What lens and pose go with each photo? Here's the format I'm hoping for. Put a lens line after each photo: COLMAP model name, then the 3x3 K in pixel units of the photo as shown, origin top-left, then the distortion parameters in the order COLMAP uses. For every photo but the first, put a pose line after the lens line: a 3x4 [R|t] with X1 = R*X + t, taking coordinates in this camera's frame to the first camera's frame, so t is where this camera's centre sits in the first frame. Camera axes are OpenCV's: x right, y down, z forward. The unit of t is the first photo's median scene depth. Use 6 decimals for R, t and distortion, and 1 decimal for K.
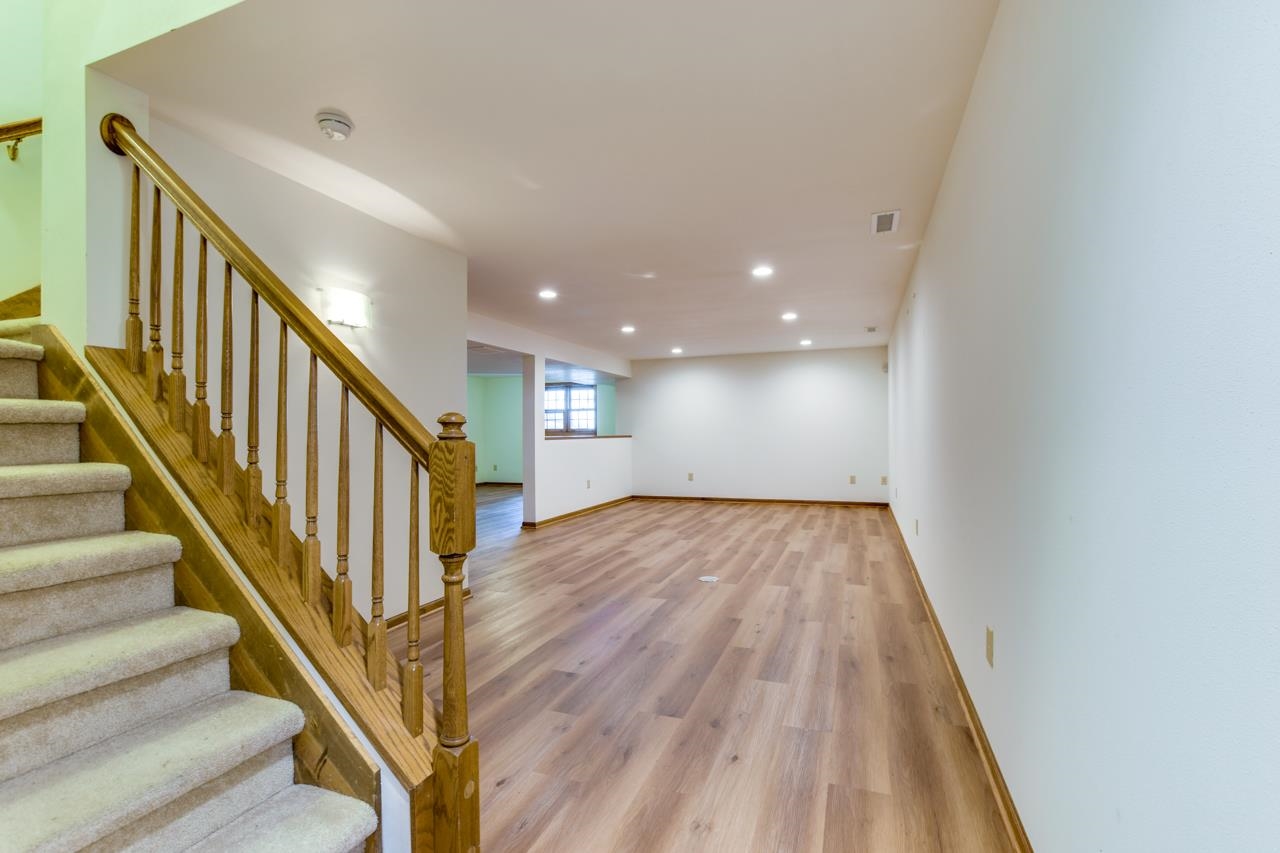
lens RADIAL K [[566.4, 0, 645.2], [0, 566.4, 428.8], [0, 0, 1]] dist [-0.023094, 0.007127]
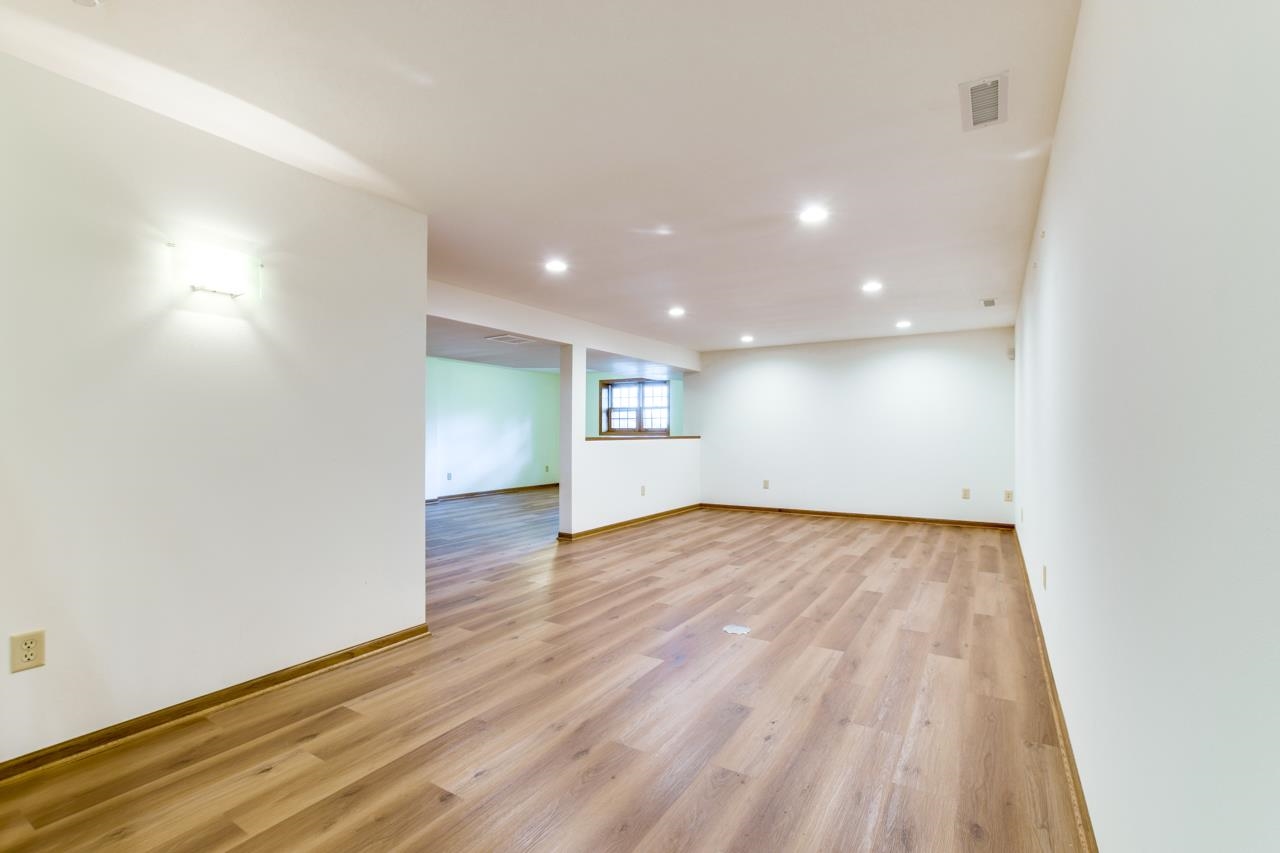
lens RADIAL K [[566.4, 0, 645.2], [0, 566.4, 428.8], [0, 0, 1]] dist [-0.023094, 0.007127]
pose [[0.981876, 0.007201, -0.189389, 0.096594], [-0.007068, 0.999974, 0.001376, -0.000585], [0.189394, -0.000013, 0.981901, 0.174606]]
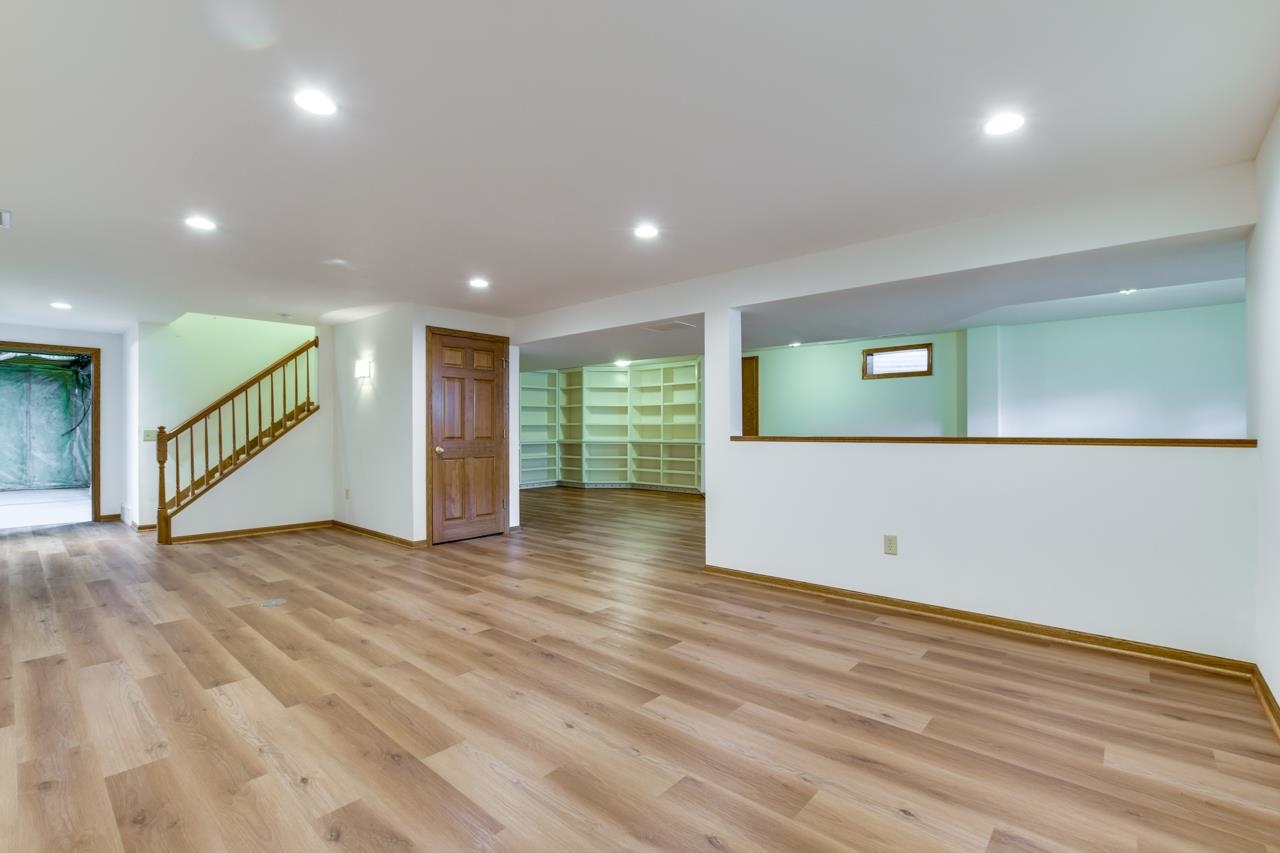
lens RADIAL K [[566.4, 0, 645.2], [0, 566.4, 428.8], [0, 0, 1]] dist [-0.023094, 0.007127]
pose [[-0.349036, 0.008015, -0.937075, 0.518939], [0.013709, 0.999900, 0.003446, 0.002942], [0.937009, -0.011644, -0.349111, 1.329768]]
